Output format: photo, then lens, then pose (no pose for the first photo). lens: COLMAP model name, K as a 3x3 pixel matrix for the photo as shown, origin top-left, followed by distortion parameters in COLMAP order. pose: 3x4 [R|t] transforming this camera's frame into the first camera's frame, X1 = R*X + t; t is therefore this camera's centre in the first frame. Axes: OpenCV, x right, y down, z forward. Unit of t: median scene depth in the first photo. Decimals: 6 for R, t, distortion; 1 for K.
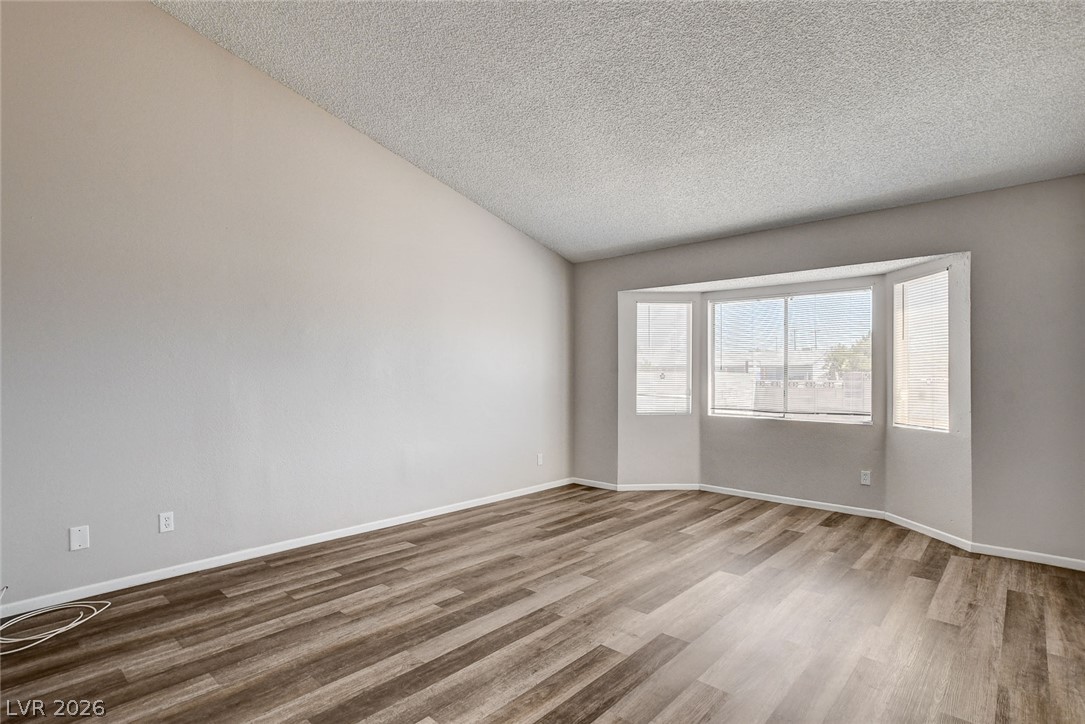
lens RADIAL K [[549.4, 0, 545.1], [0, 549.4, 367.9], [0, 0, 1]] dist [-0.023133, 0.001437]
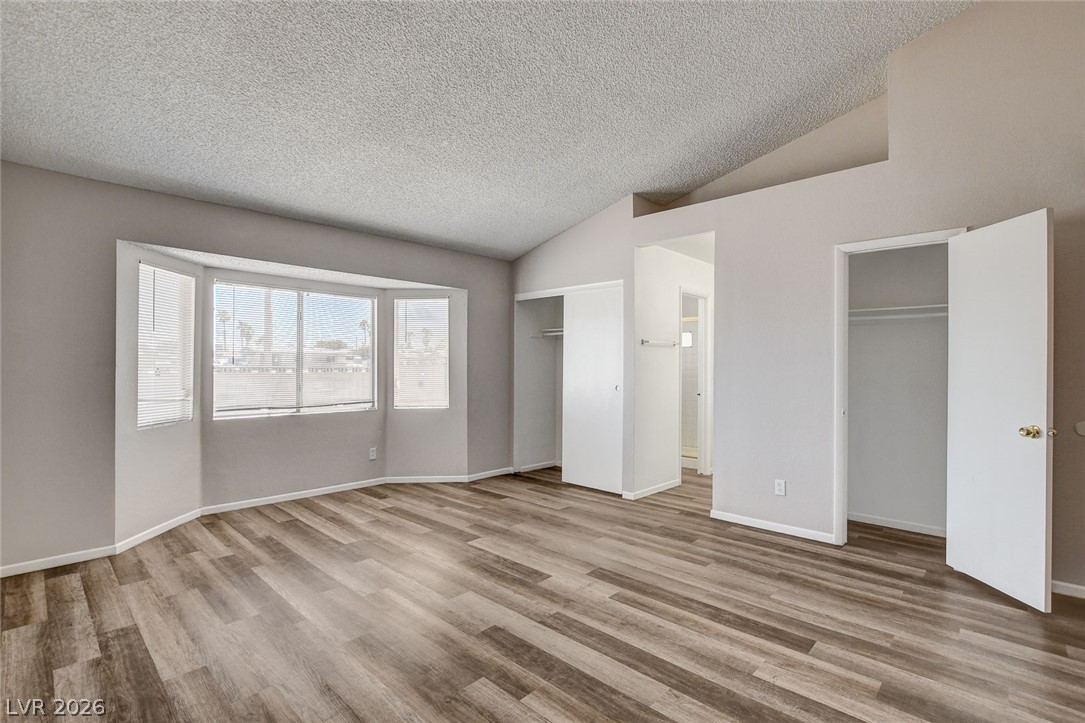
lens RADIAL K [[497.9, 0, 556.7], [0, 497.9, 364.1], [0, 0, 1]] dist [-0.020394, 0.000200]
pose [[-0.002964, 0.005078, 0.999983, -0.748633], [-0.011057, 0.999926, -0.005111, 0.003869], [-0.999934, -0.011072, -0.002907, 0.857321]]
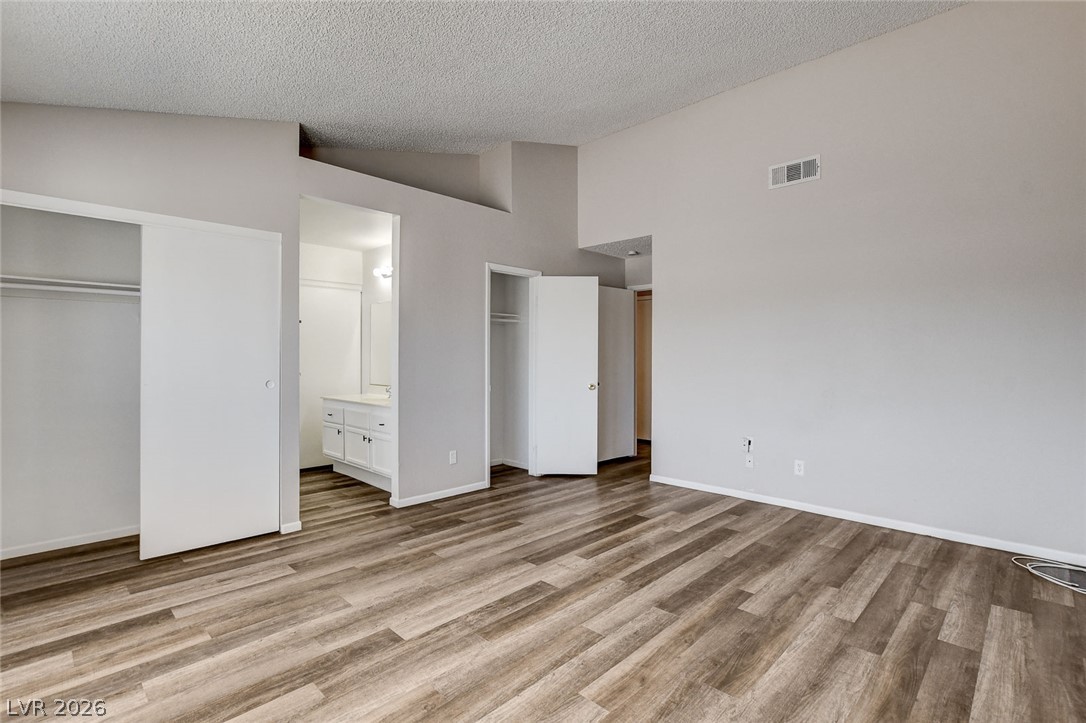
lens RADIAL K [[497.6, 0, 543.0], [0, 497.6, 361.5], [0, 0, 1]] dist [-0.016843, 0.000223]
pose [[-0.999055, -0.002285, 0.043395, 0.121912], [-0.002185, 0.999995, 0.002348, 0.014080], [-0.043400, 0.002251, -0.999055, 1.697444]]
